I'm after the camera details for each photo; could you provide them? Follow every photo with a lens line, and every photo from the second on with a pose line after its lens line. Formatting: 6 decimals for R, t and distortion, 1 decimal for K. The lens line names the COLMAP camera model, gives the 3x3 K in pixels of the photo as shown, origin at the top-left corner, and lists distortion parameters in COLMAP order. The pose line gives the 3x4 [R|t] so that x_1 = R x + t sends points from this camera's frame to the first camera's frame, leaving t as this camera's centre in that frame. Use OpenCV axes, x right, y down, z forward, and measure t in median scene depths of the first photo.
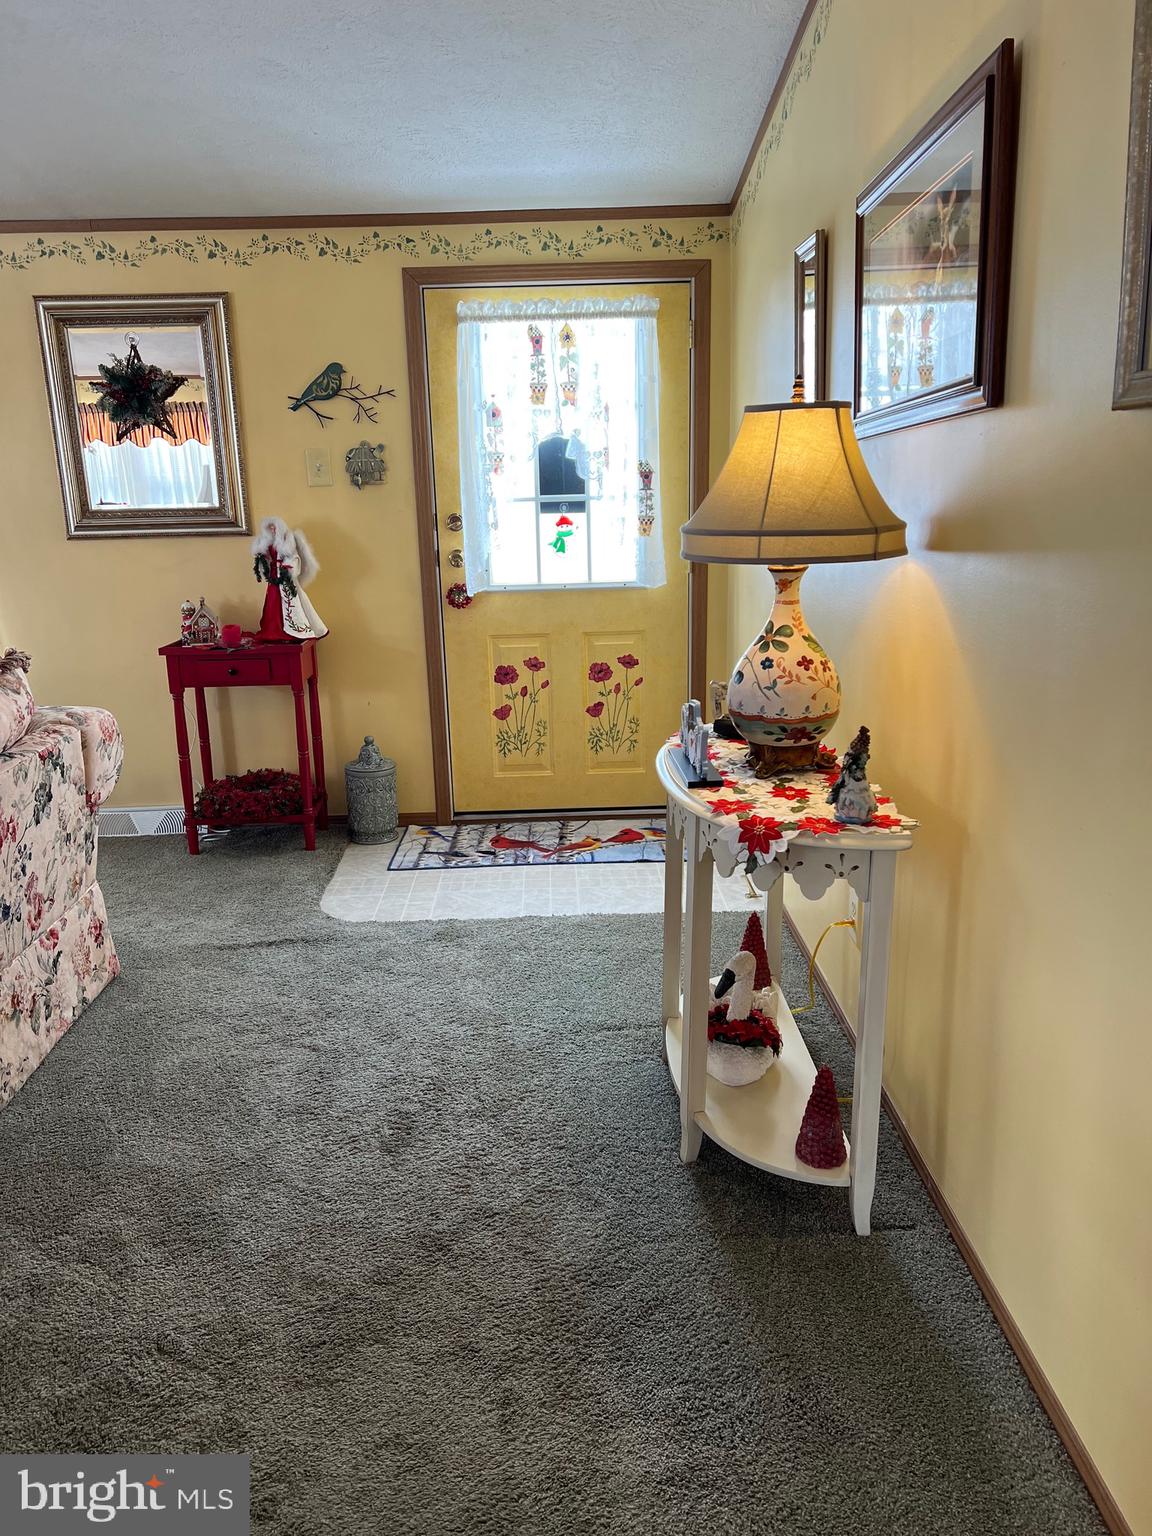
lens RADIAL K [[1163.7, 0, 571.5], [0, 1163.7, 773.5], [0, 0, 1]] dist [0.059993, -0.057395]
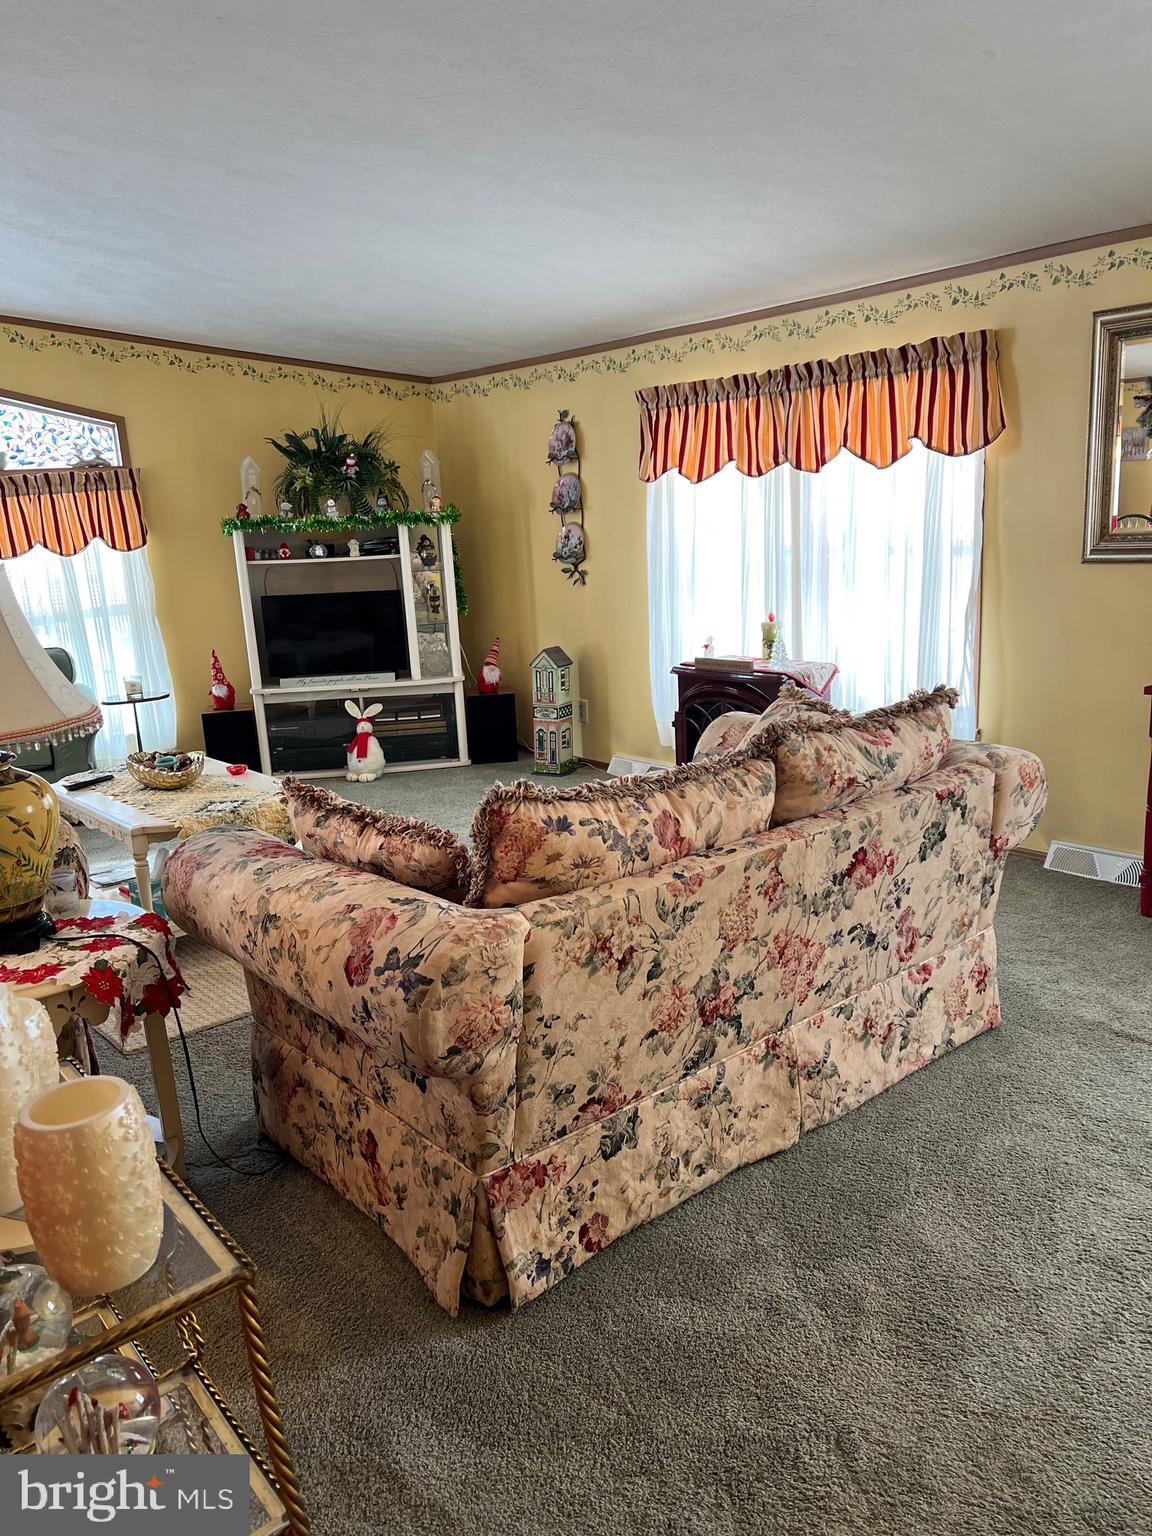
lens RADIAL K [[1163.7, 0, 571.5], [0, 1163.7, 773.5], [0, 0, 1]] dist [0.059993, -0.057395]
pose [[0.626471, 0.166770, -0.761395, 0.098187], [-0.161044, 0.983459, 0.082903, -0.058813], [0.762627, 0.070682, 0.642966, 0.105875]]
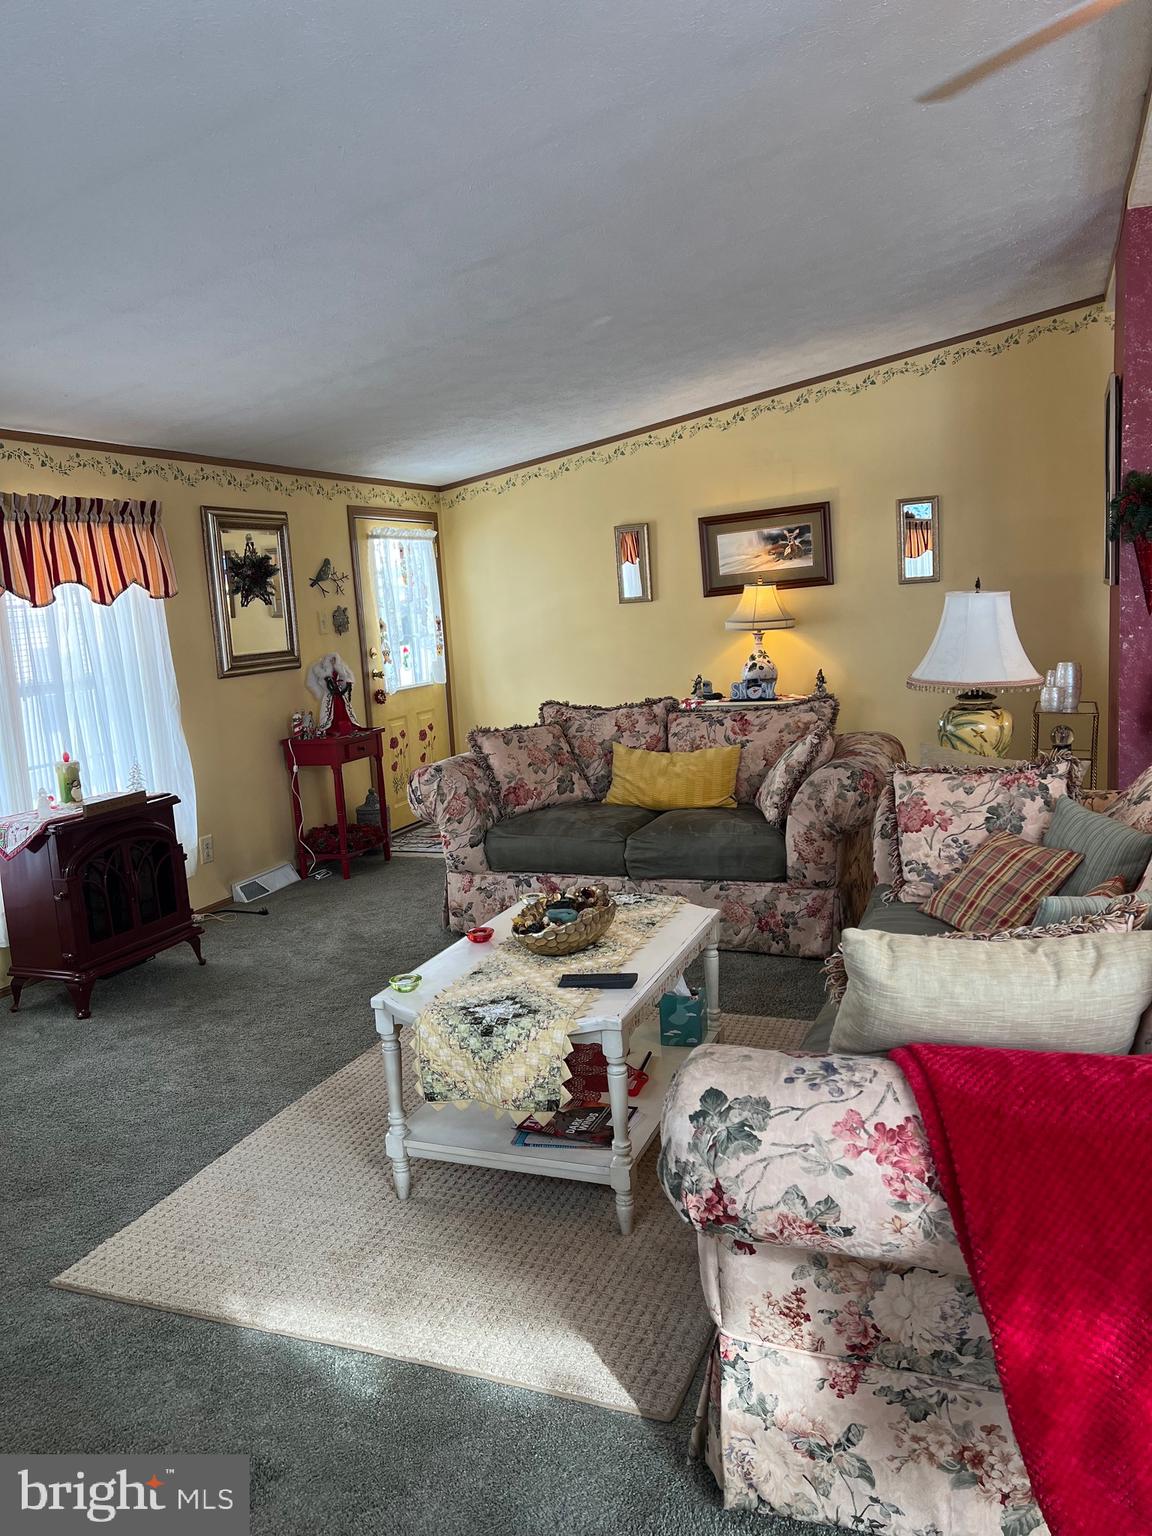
lens RADIAL K [[1163.7, 0, 571.5], [0, 1163.7, 773.5], [0, 0, 1]] dist [0.059993, -0.057395]
pose [[0.381239, -0.137351, 0.914216, -2.095314], [0.277716, 0.960242, 0.028455, -0.030131], [-0.881777, 0.243045, 0.404226, 0.184733]]
